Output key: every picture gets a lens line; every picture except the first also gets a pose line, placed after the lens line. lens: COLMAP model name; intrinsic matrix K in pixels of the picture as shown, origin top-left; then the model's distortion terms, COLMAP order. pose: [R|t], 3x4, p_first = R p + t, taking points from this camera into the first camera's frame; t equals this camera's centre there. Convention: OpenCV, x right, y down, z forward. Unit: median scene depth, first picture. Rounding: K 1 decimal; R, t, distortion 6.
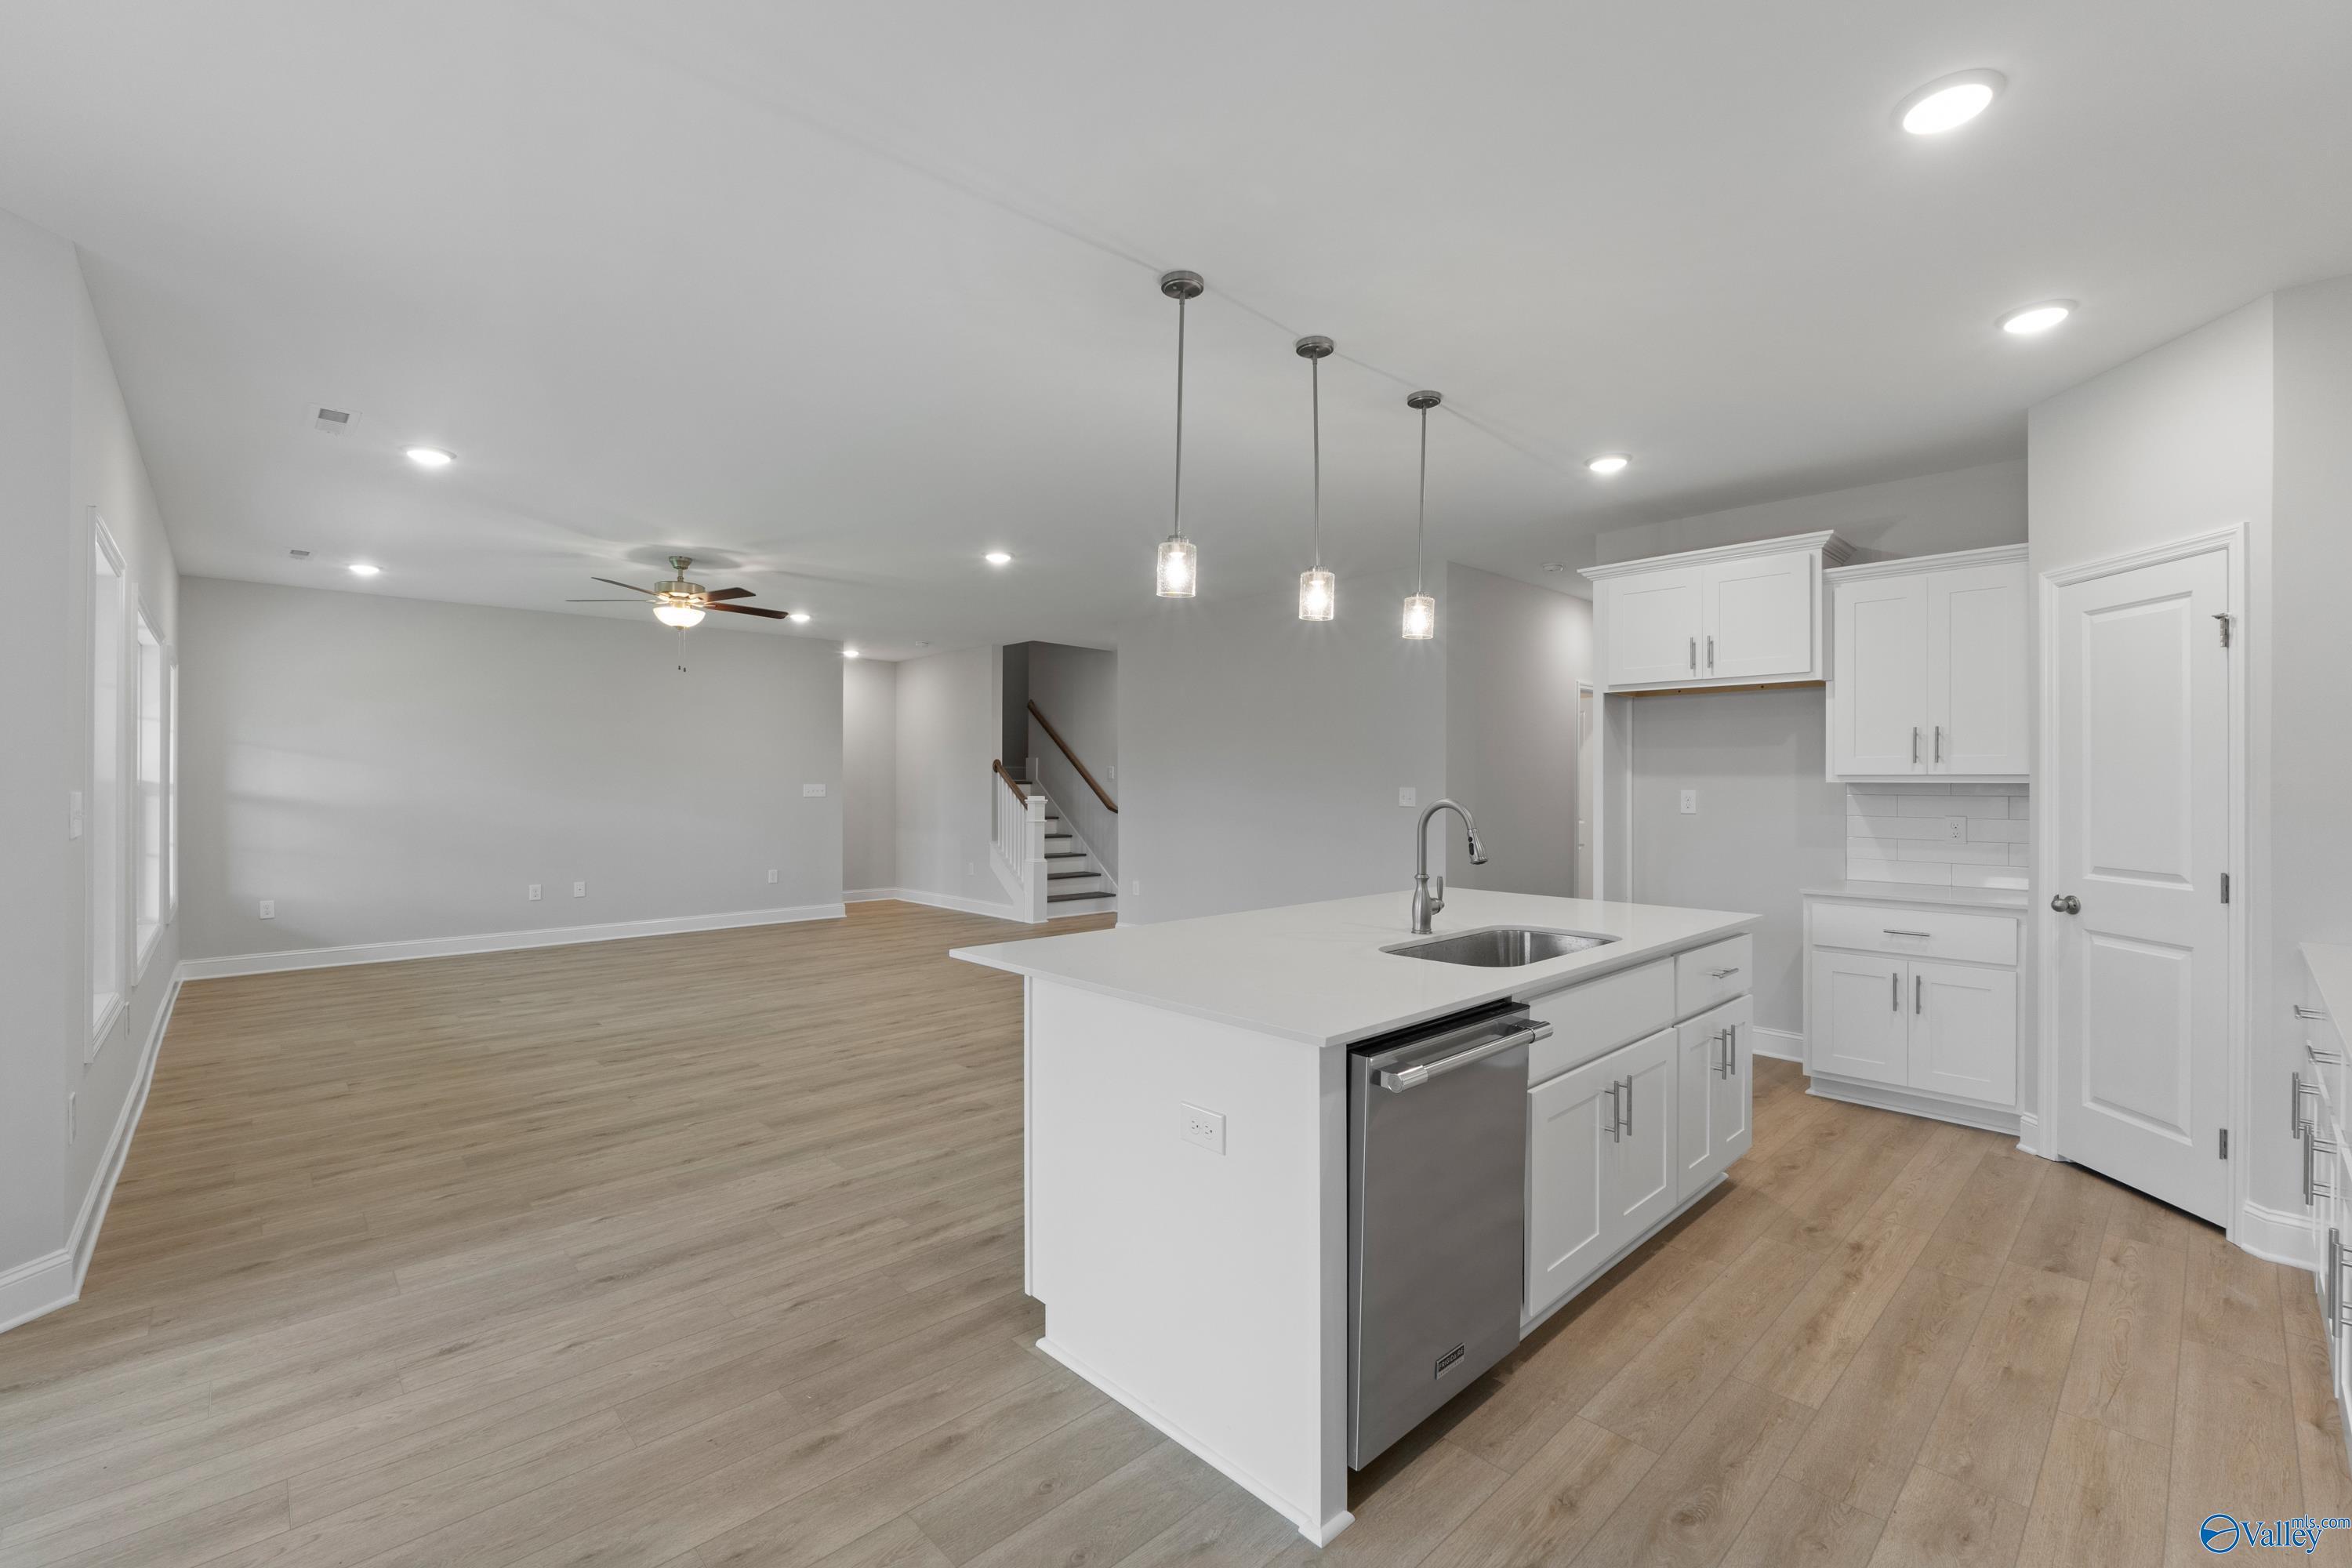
lens RADIAL K [[997.6, 0, 1192.5], [0, 997.6, 786.2], [0, 0, 1]] dist [-0.012298, 0.000235]
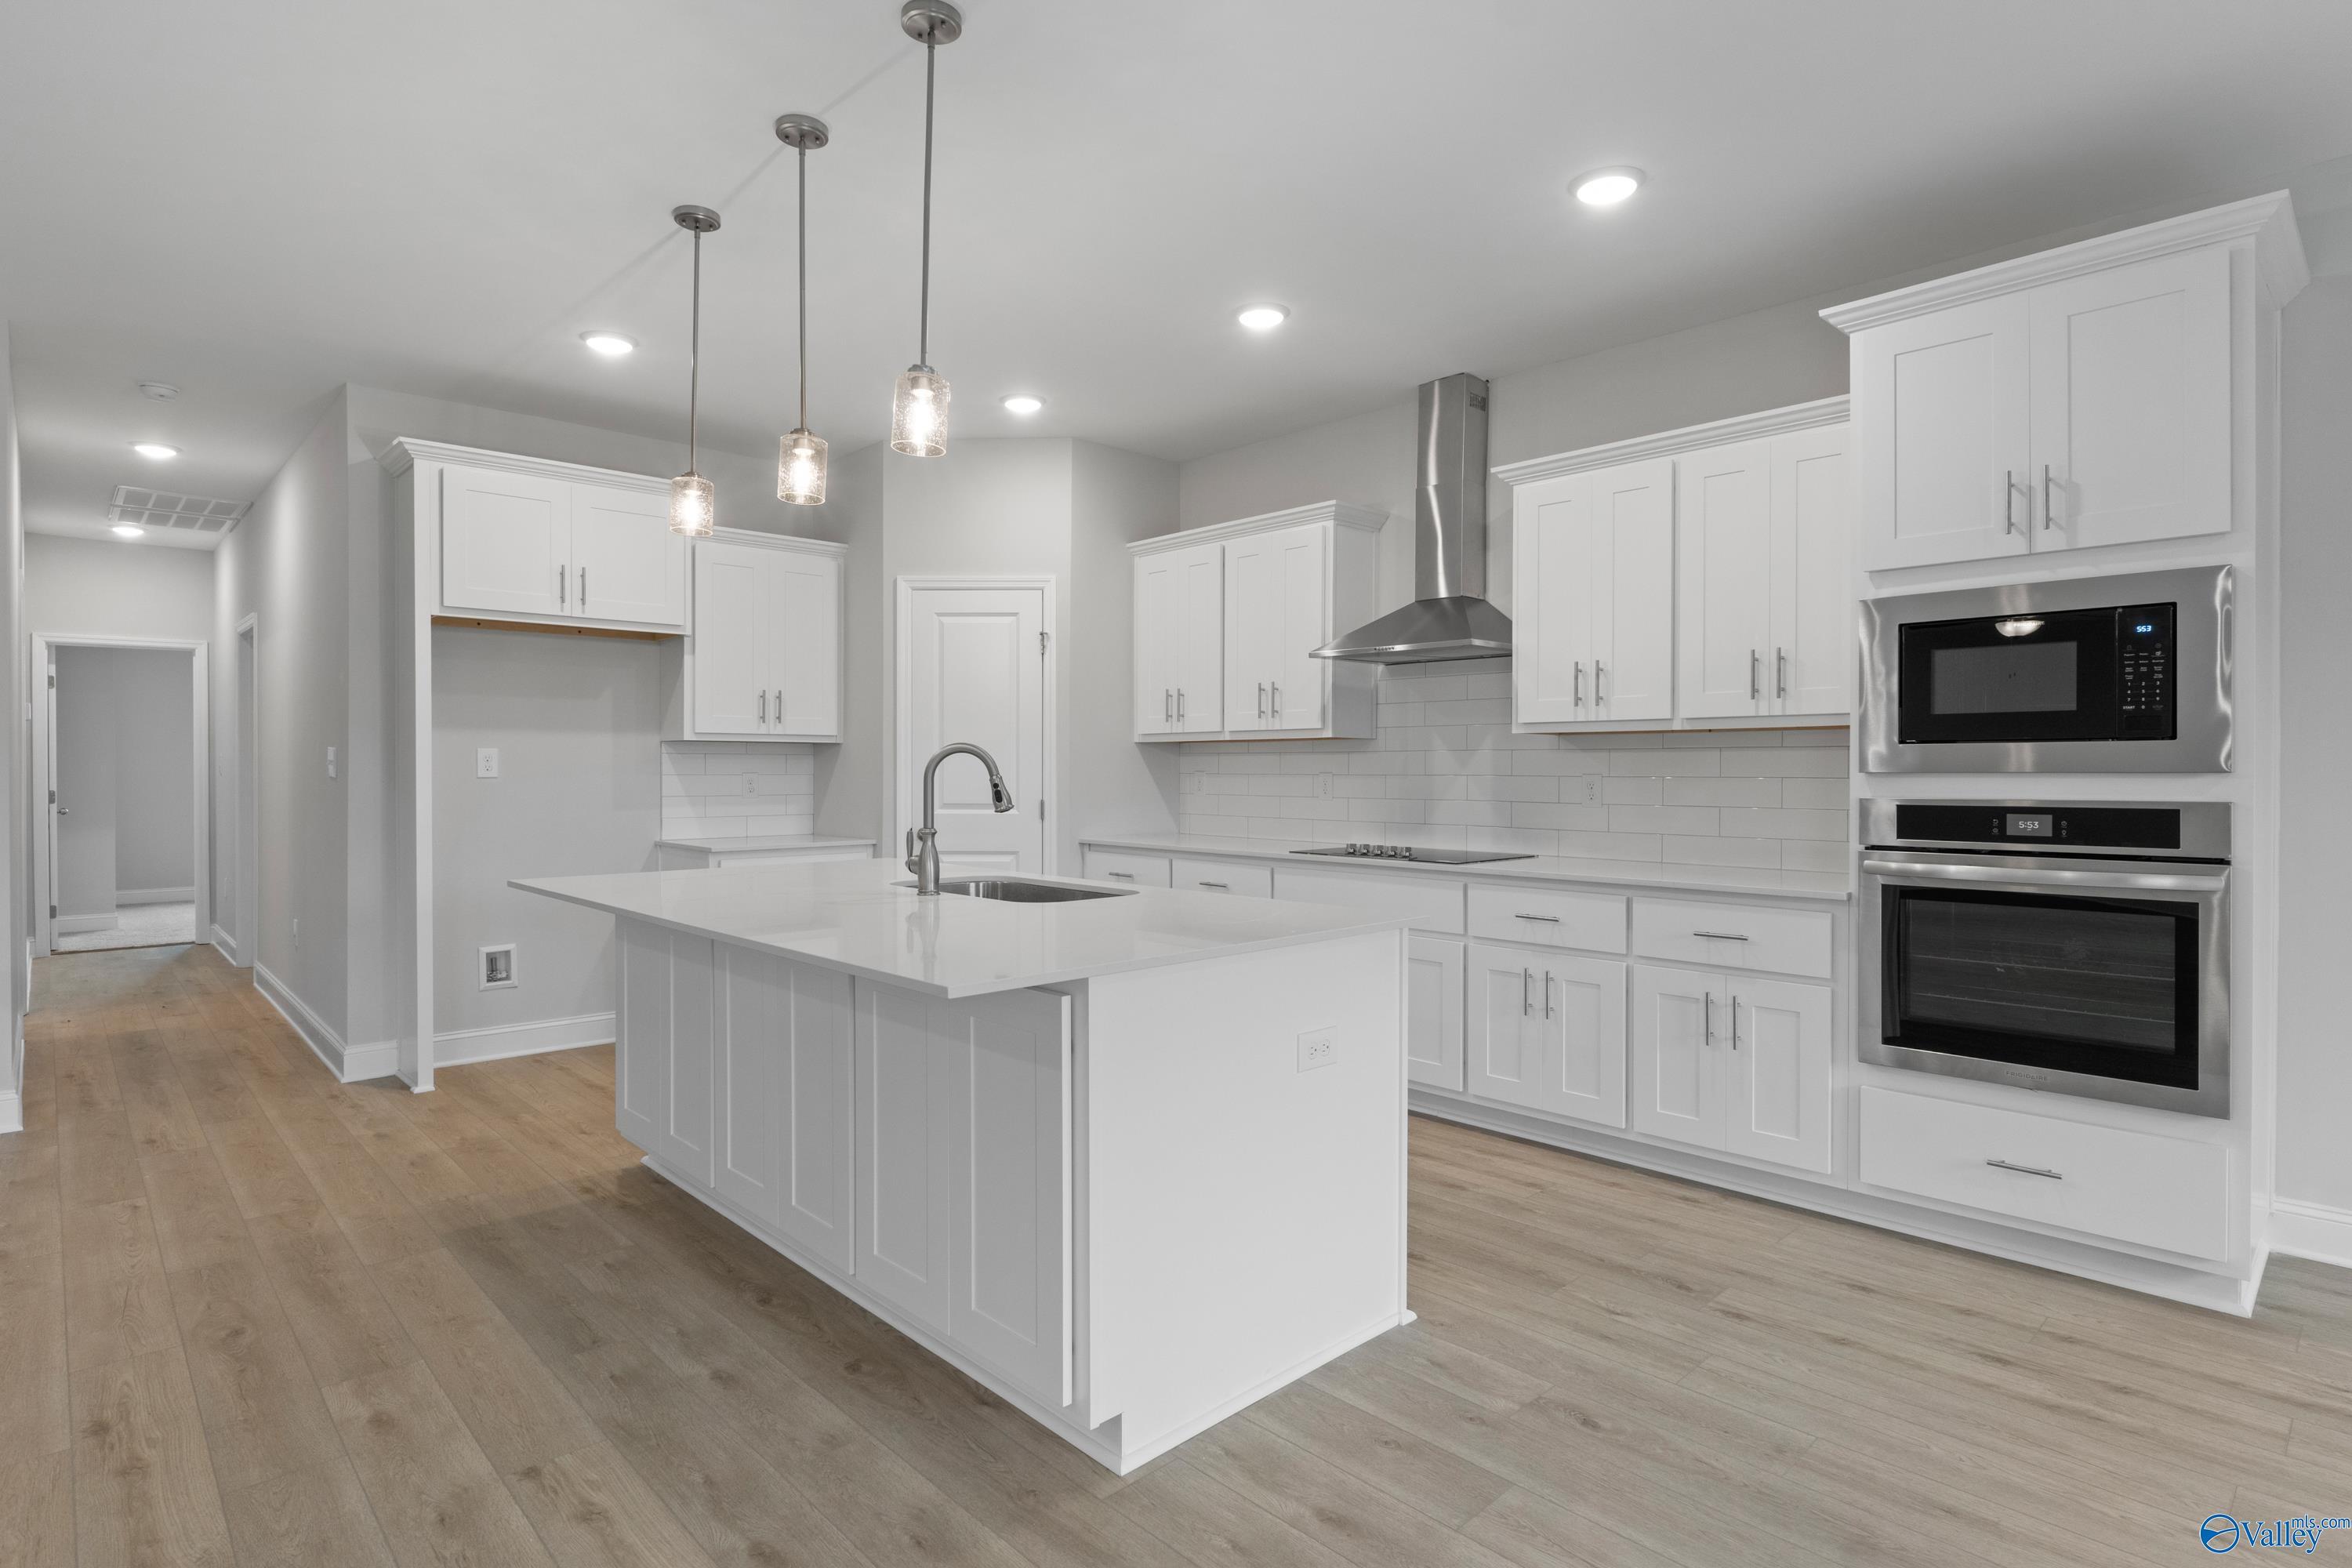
lens RADIAL K [[1199.0, 0, 1183.4], [0, 1199.0, 780.5], [0, 0, 1]] dist [-0.005338, 0.000087]
pose [[0.003719, -0.014745, 0.999884, -0.803871], [0.002198, 0.999889, 0.014737, 0.029423], [-0.999991, 0.002143, 0.003751, 0.739873]]
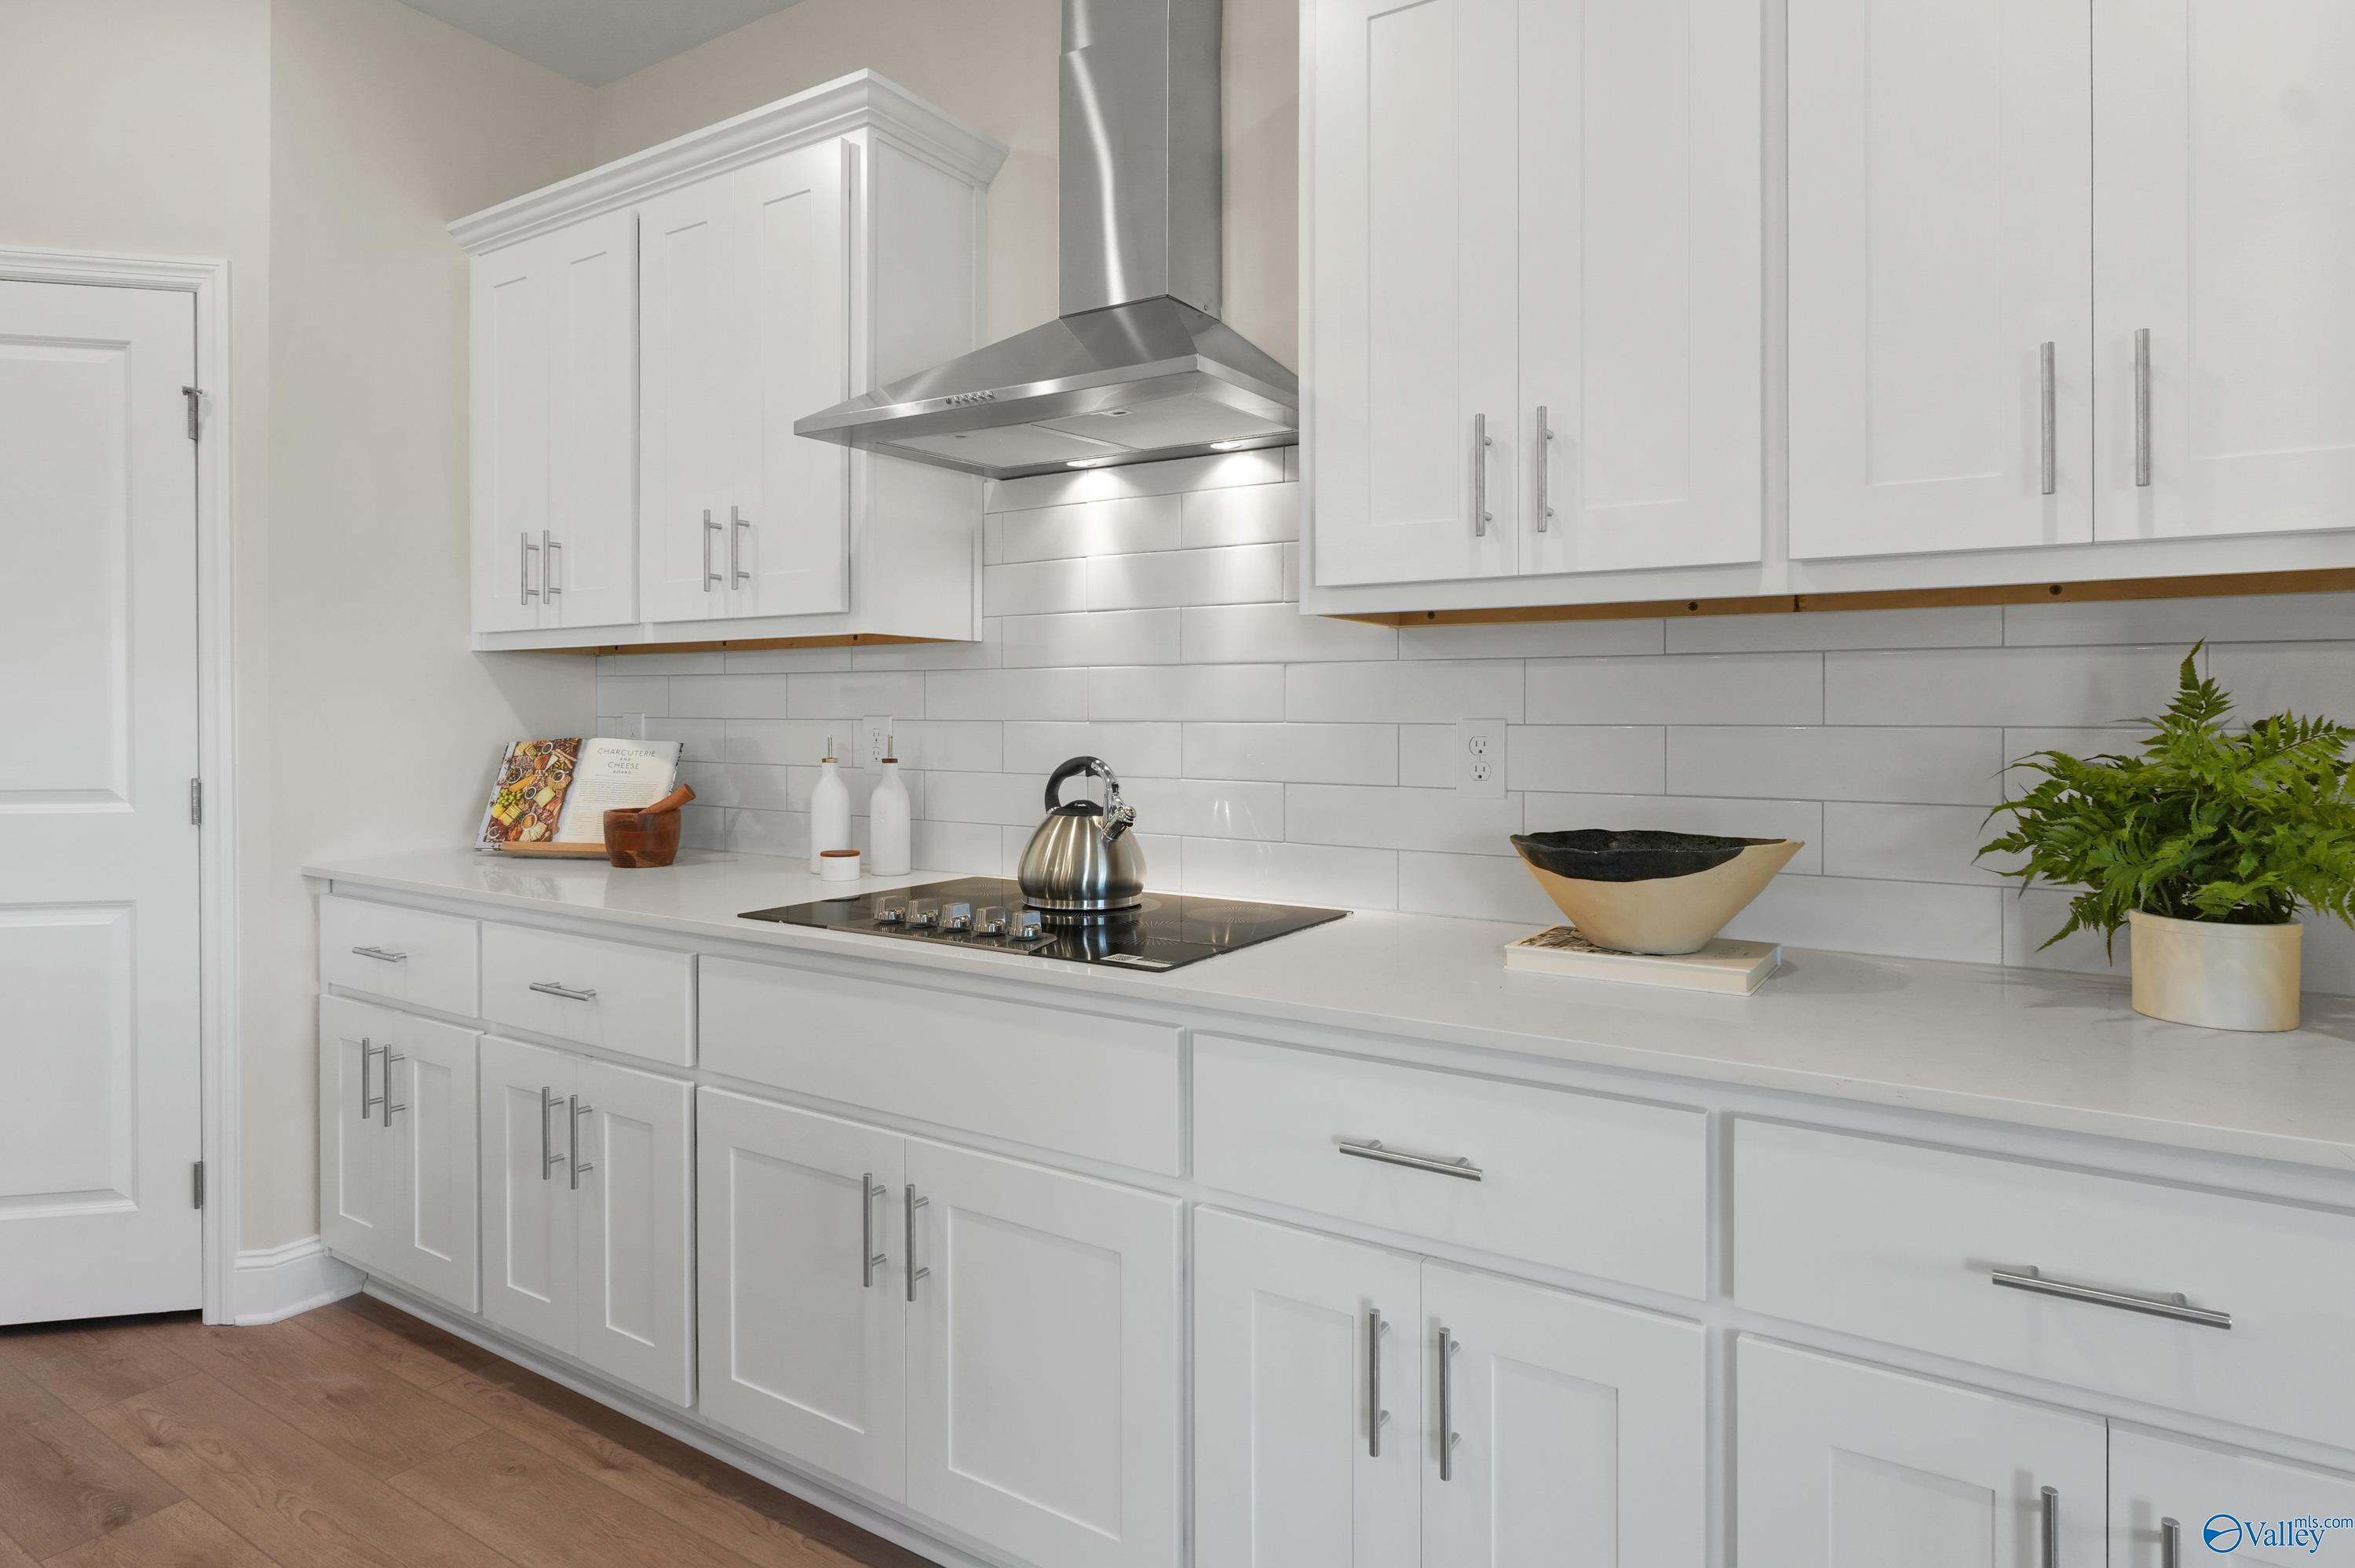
lens RADIAL K [[1256.4, 0, 1165.7], [0, 1256.4, 745.2], [0, 0, 1]] dist [0.003708, -0.002379]
pose [[-0.253374, -0.022593, 0.967105, 0.065834], [-0.005258, 0.999745, 0.021978, 0.043138], [-0.967354, 0.000483, -0.253428, 0.562318]]
